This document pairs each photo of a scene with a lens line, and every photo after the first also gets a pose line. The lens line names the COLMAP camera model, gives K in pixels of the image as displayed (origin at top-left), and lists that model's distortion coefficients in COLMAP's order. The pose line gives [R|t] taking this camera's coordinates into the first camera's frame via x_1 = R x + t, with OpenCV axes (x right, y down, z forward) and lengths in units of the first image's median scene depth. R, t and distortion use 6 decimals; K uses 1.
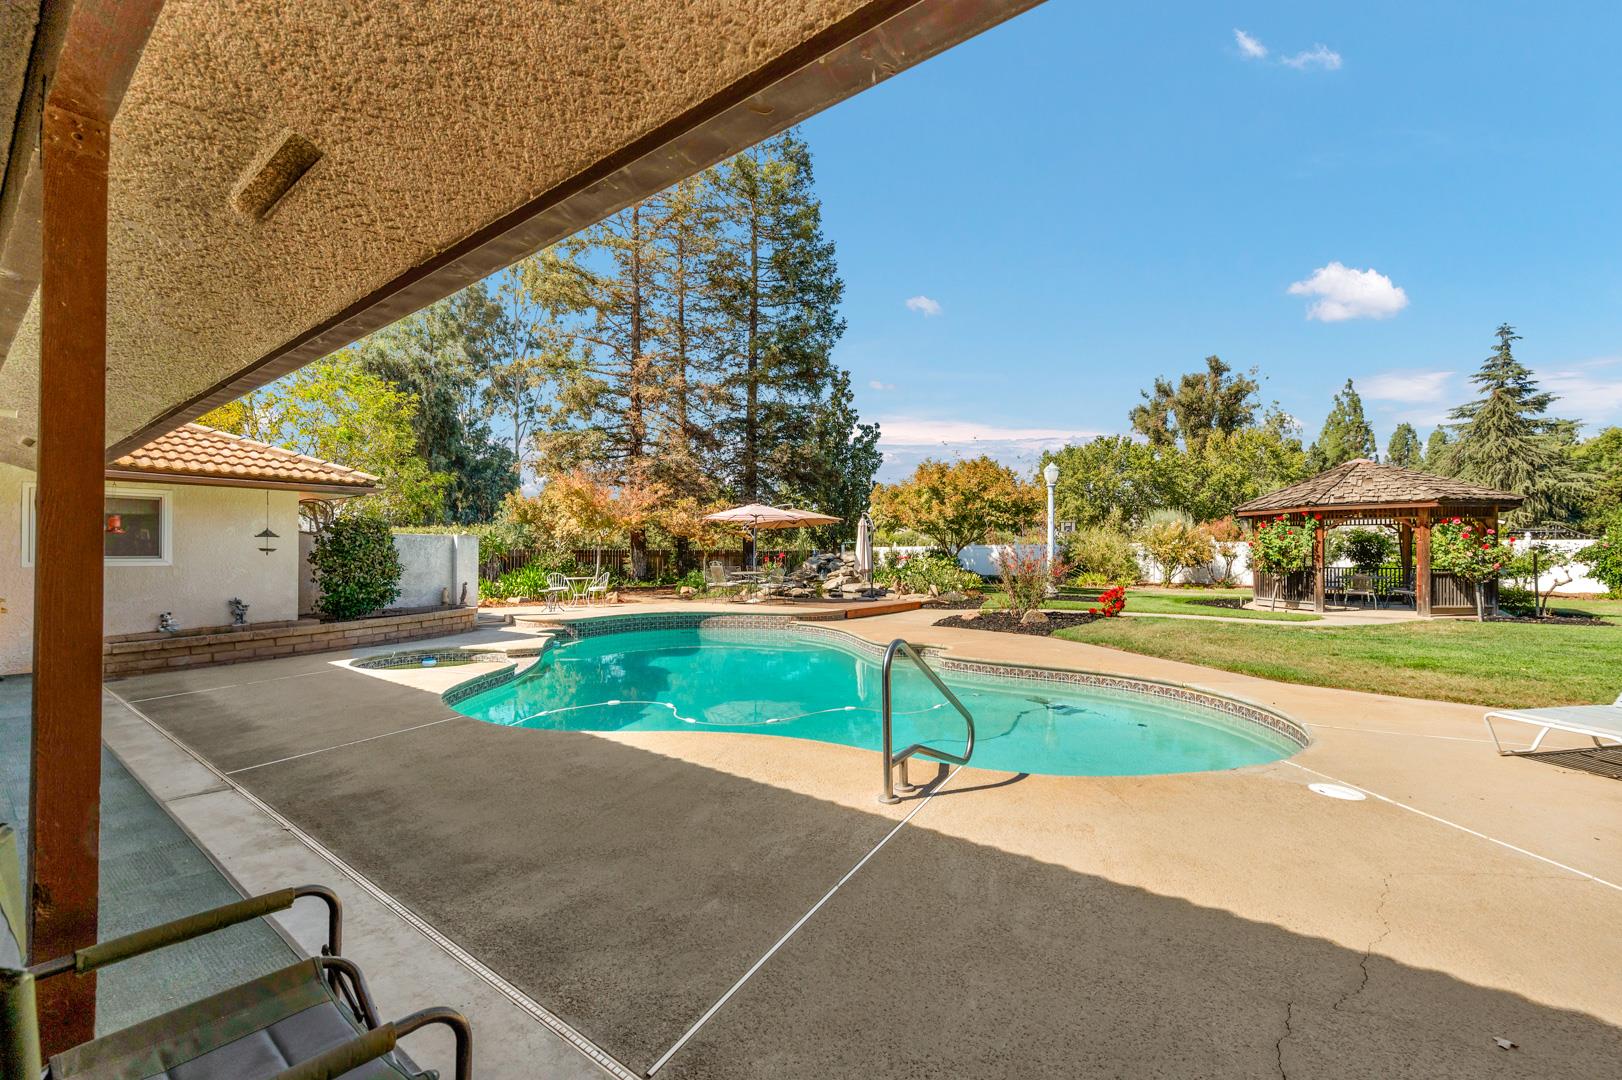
lens RADIAL K [[687.5, 0, 784.9], [0, 687.5, 546.4], [0, 0, 1]] dist [-0.003073, -0.000277]
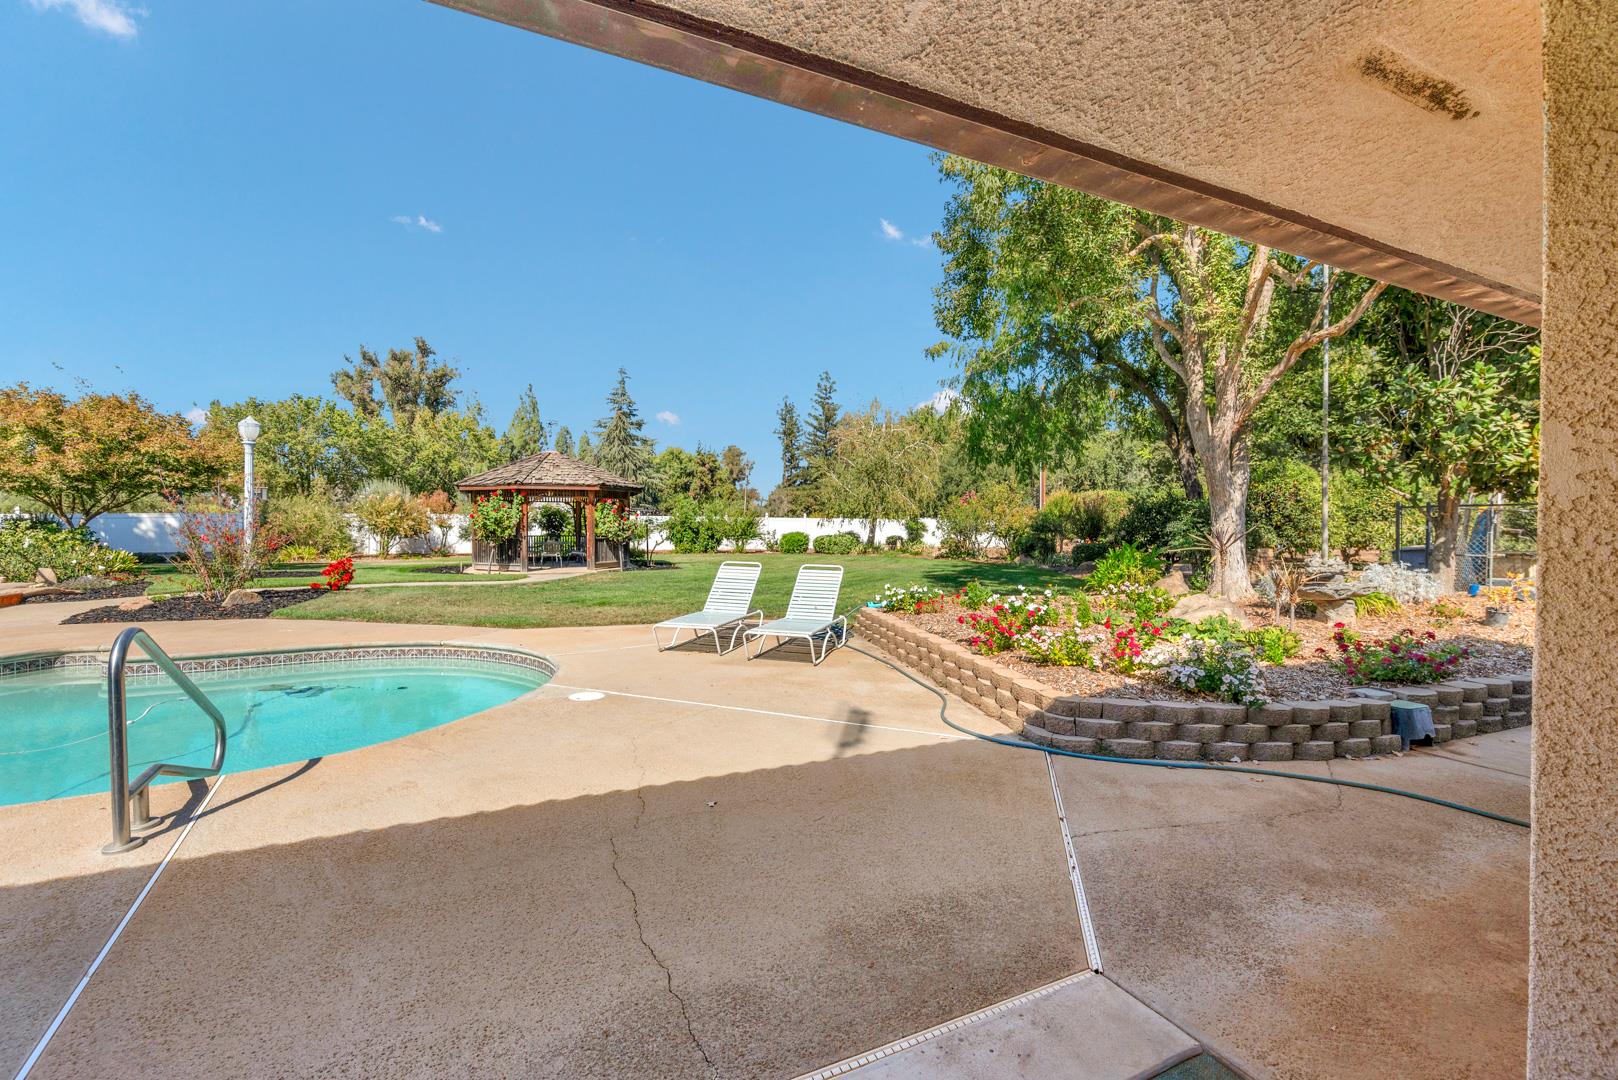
lens RADIAL K [[659.2, 0, 819.9], [0, 659.2, 537.5], [0, 0, 1]] dist [0.000895, -0.000331]
pose [[0.447944, -0.015160, 0.893933, -0.026232], [-0.009782, 0.999713, 0.021856, 0.002657], [-0.894008, -0.018535, 0.447667, 0.003926]]
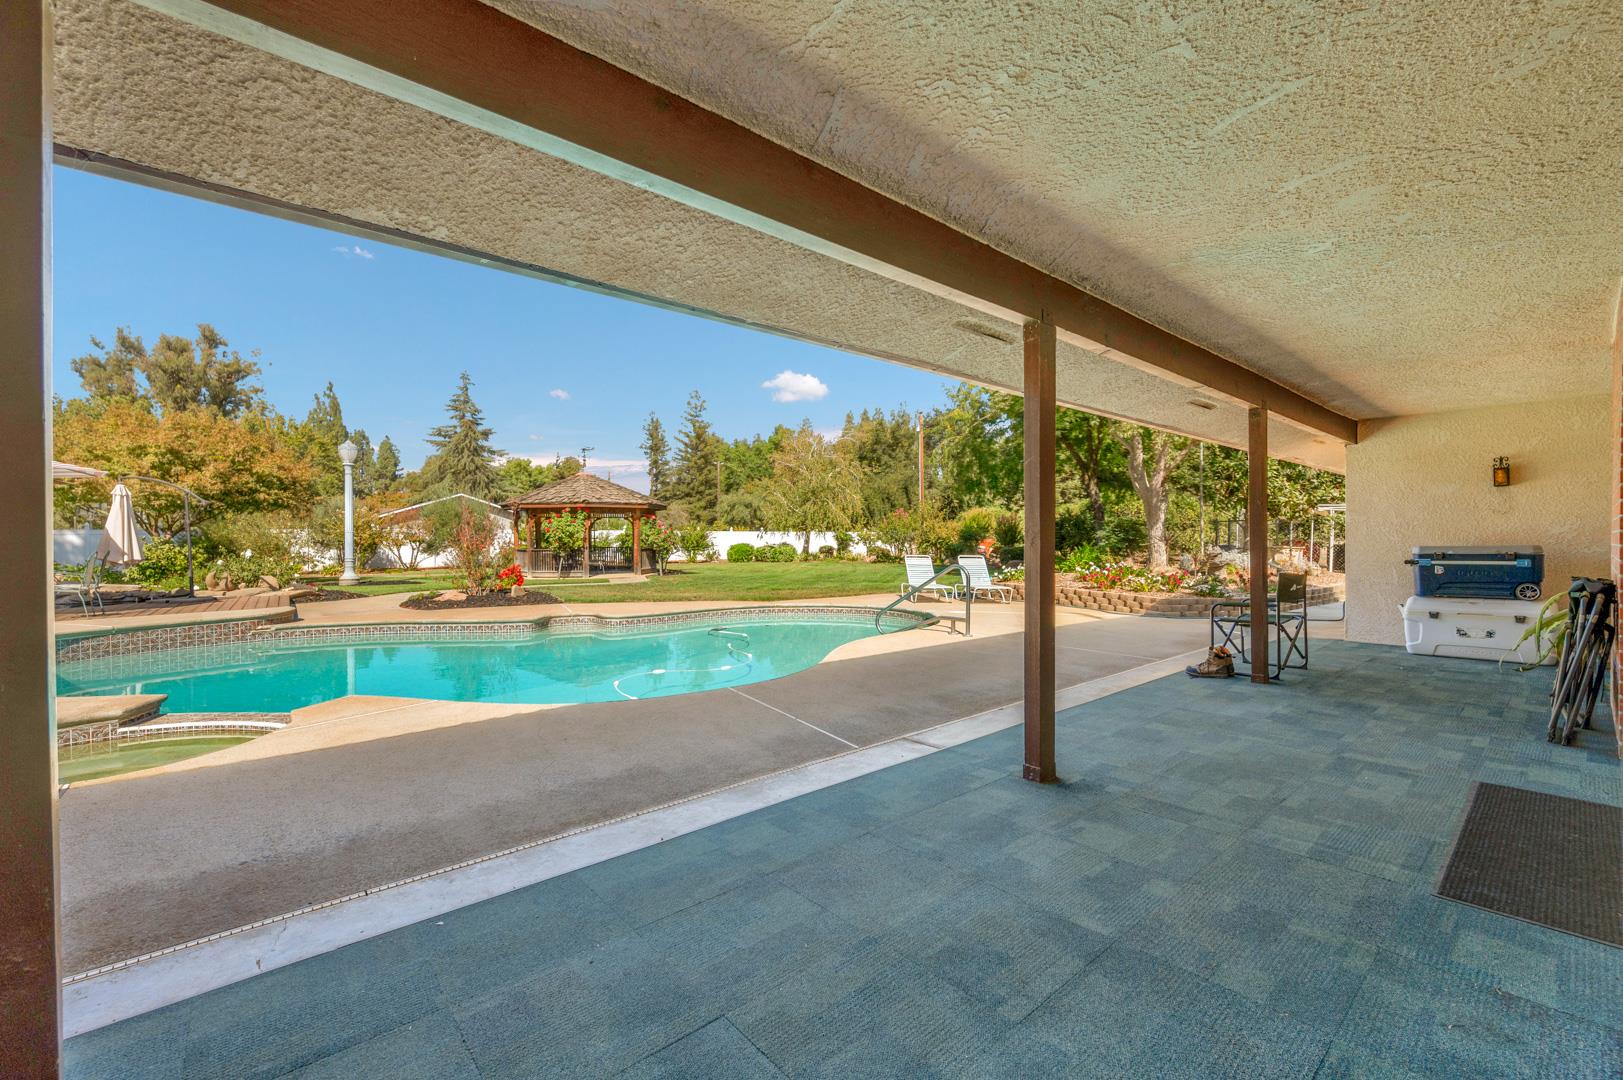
lens RADIAL K [[665.8, 0, 821.7], [0, 665.8, 548.6], [0, 0, 1]] dist [-0.001762, -0.000045]
pose [[0.194400, -0.014468, 0.980816, -0.376273], [-0.001674, 0.999885, 0.015081, 0.010218], [-0.980921, -0.004574, 0.194353, 0.192395]]
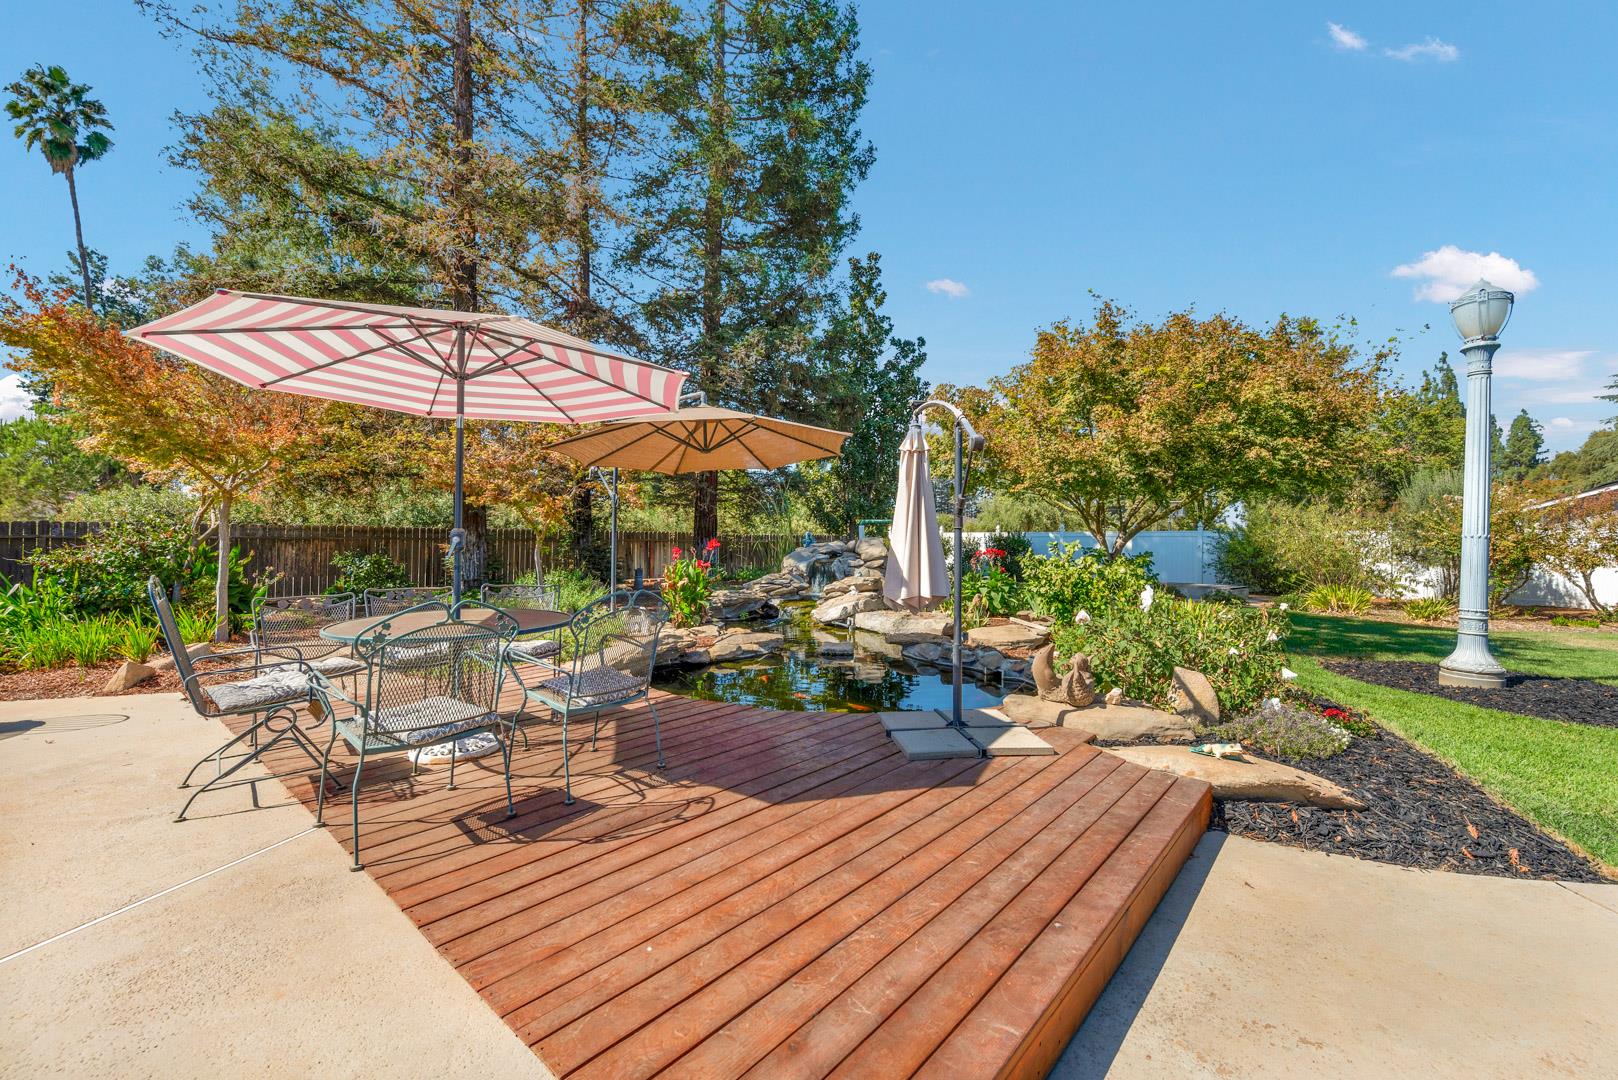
lens RADIAL K [[687.6, 0, 809.0], [0, 687.6, 540.0], [0, 0, 1]] dist [-0.002530, -0.000340]
pose [[0.999886, 0.014611, -0.003760, 0.064854], [-0.014569, 0.999832, 0.011123, 0.005259], [0.003922, -0.011066, 0.999931, 0.665984]]
